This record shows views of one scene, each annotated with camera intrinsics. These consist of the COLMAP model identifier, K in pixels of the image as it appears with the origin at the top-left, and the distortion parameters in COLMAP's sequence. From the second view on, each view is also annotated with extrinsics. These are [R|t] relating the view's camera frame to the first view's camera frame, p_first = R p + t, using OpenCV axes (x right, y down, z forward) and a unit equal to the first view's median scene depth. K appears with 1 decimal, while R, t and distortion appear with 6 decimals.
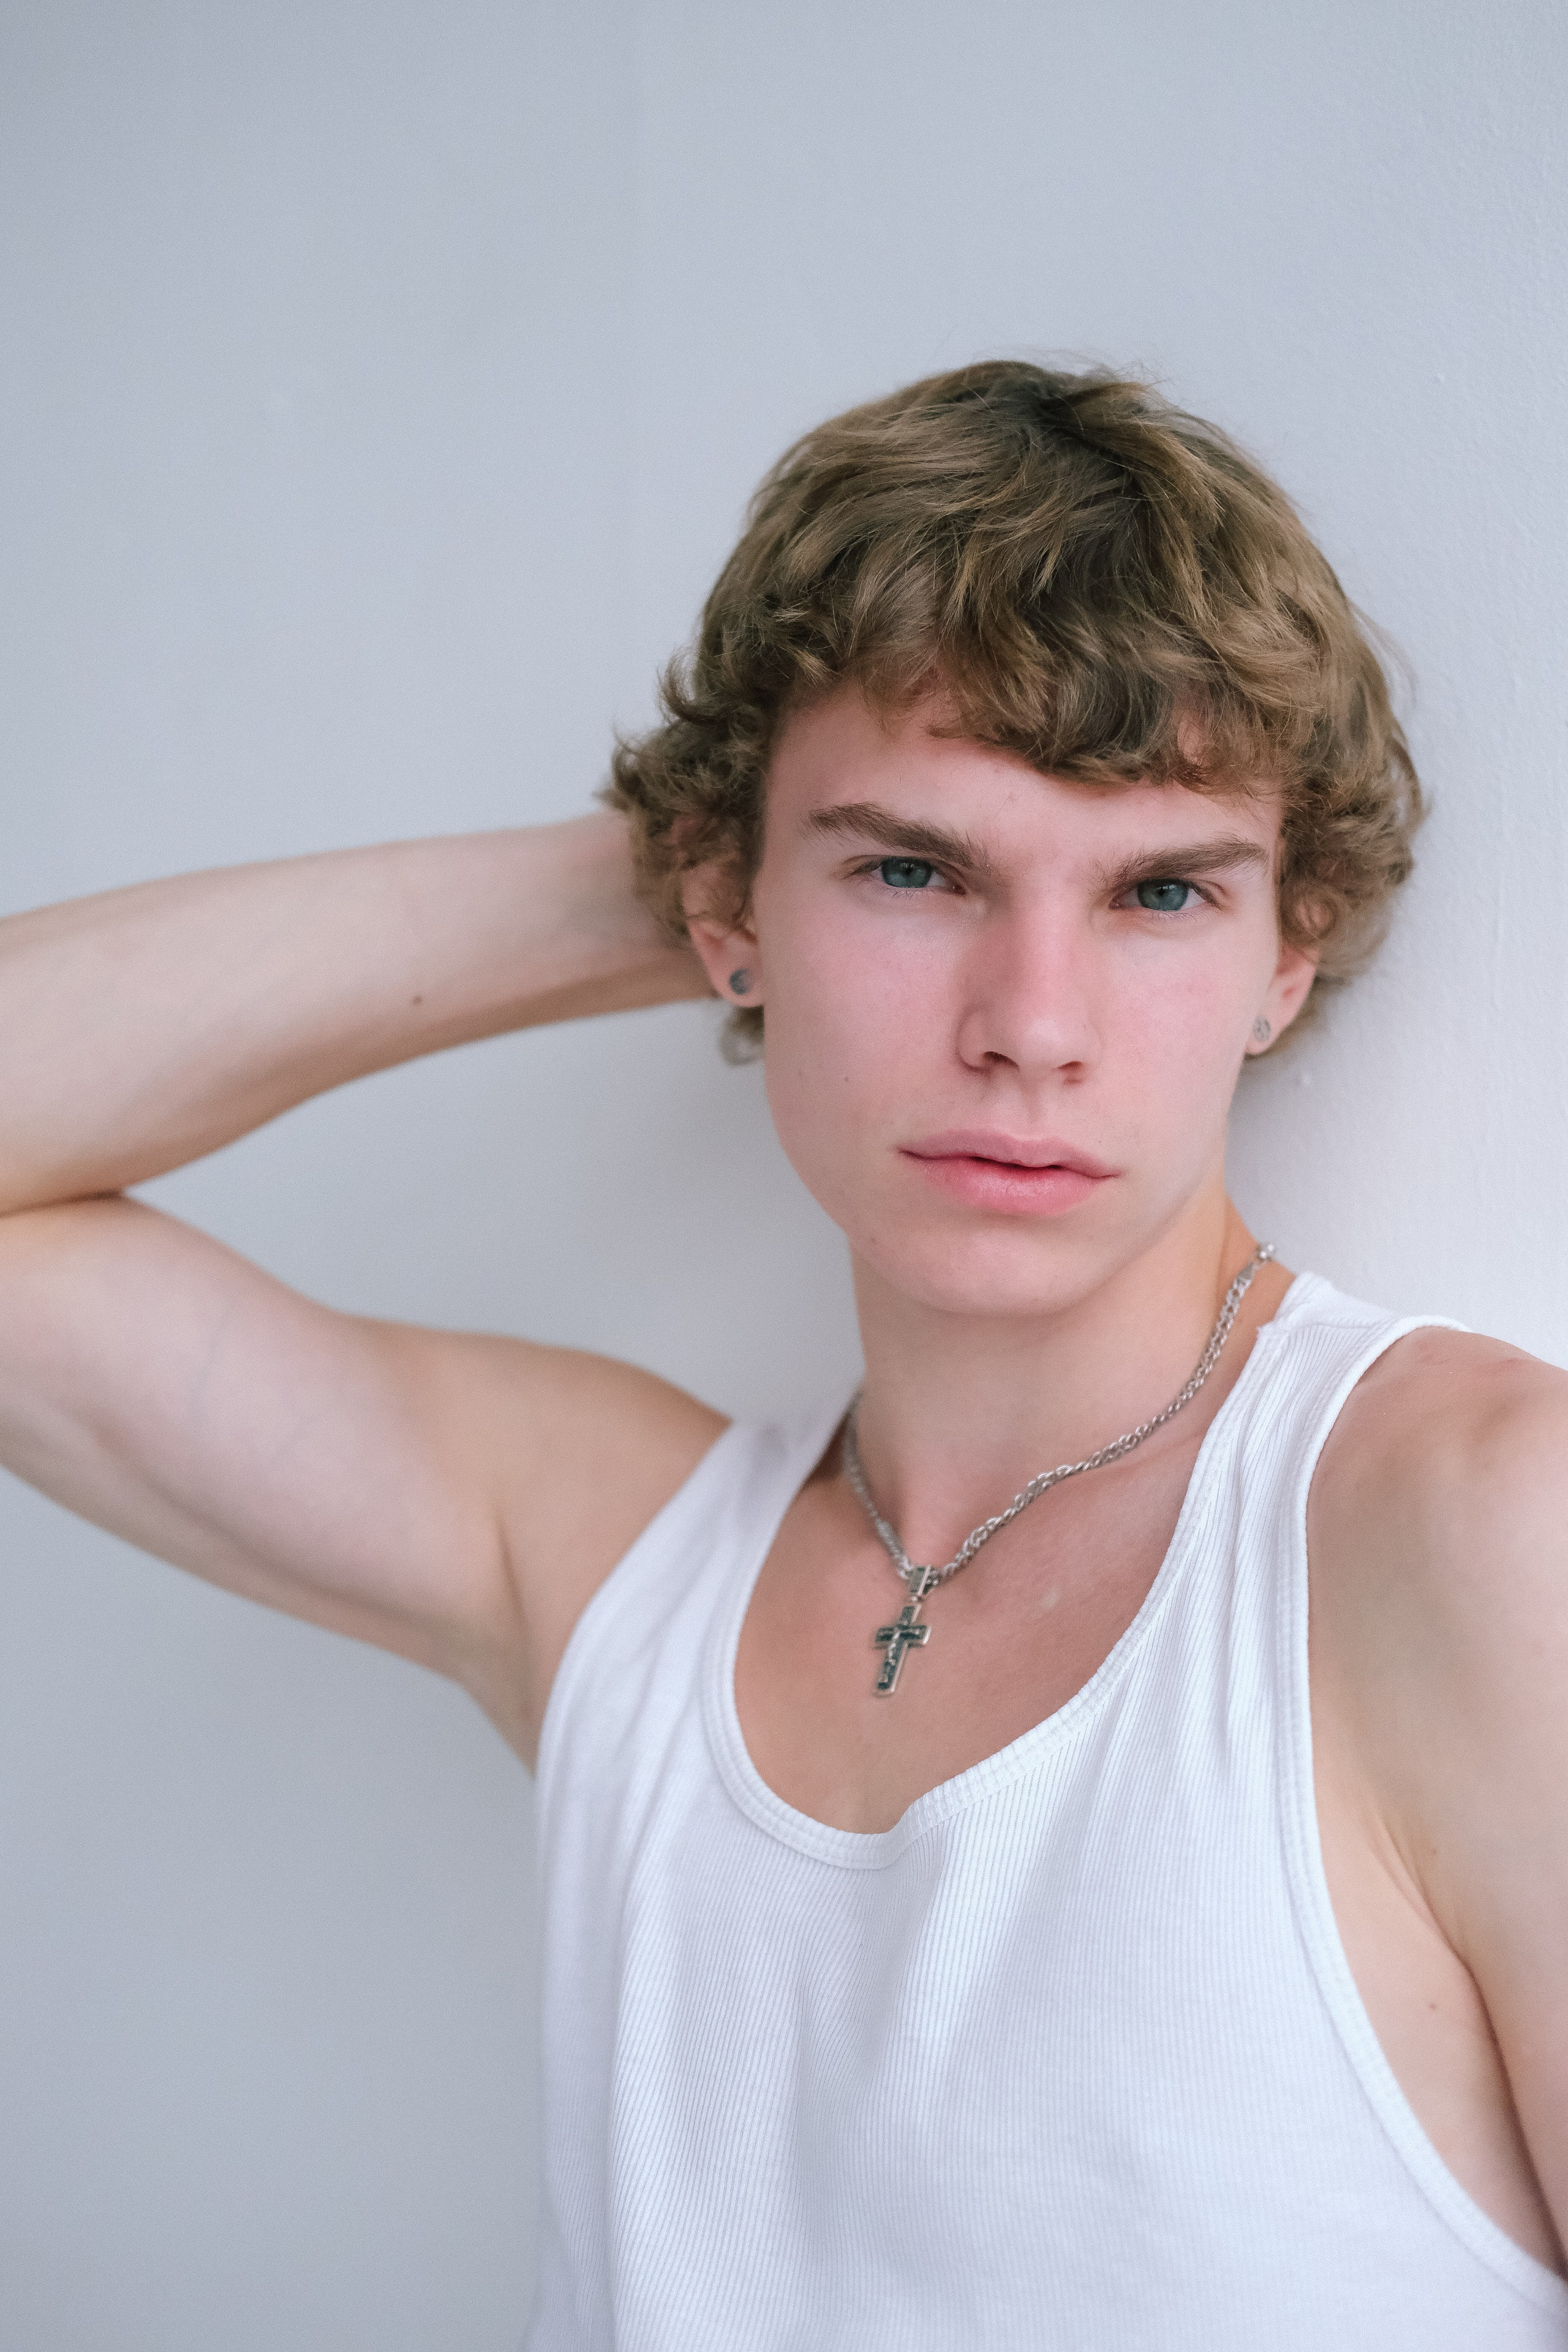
lens RADIAL K [[3651.1, 0, 784.0], [0, 3651.1, 1176.0], [0, 0, 1]] dist [-0.149577, 0.008063]
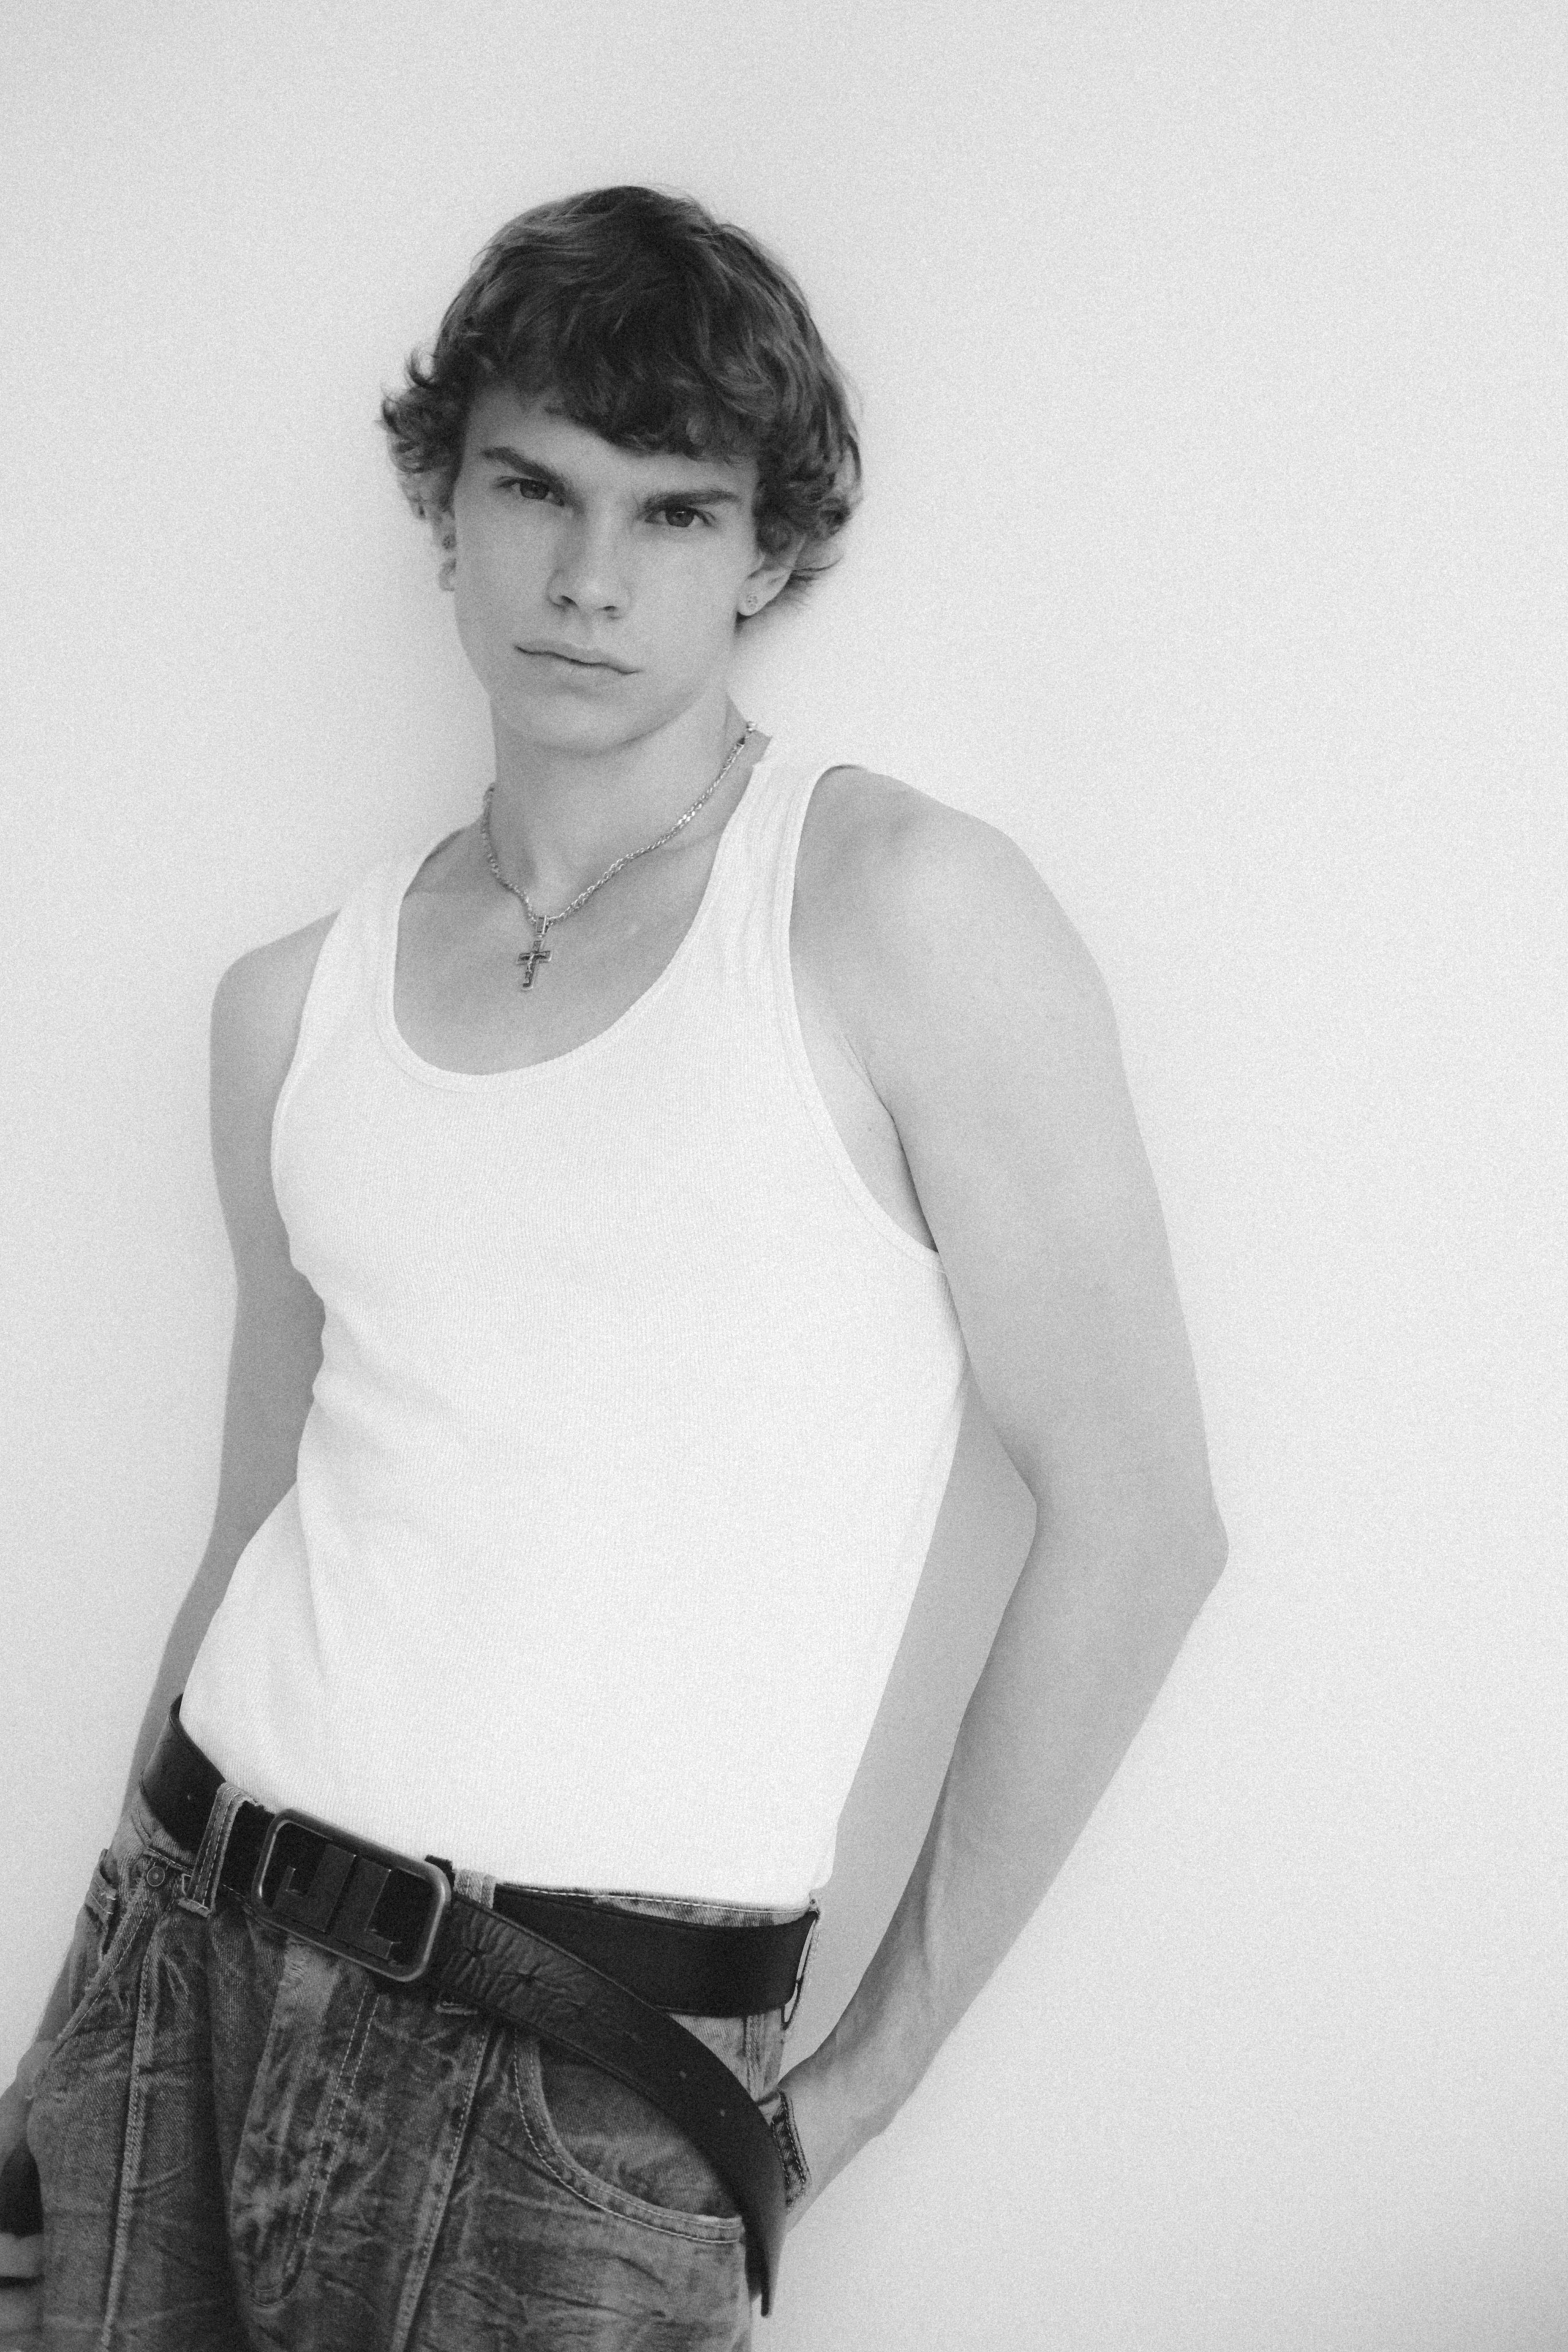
lens RADIAL K [[3424.4, 0, 784.0], [0, 3424.4, 1176.0], [0, 0, 1]] dist [0.050583, 0.001059]
pose [[0.995224, 0.096355, 0.015672, 0.161912], [-0.097560, 0.987400, 0.124589, 0.026515], [-0.003470, -0.125523, 0.992085, -0.698575]]
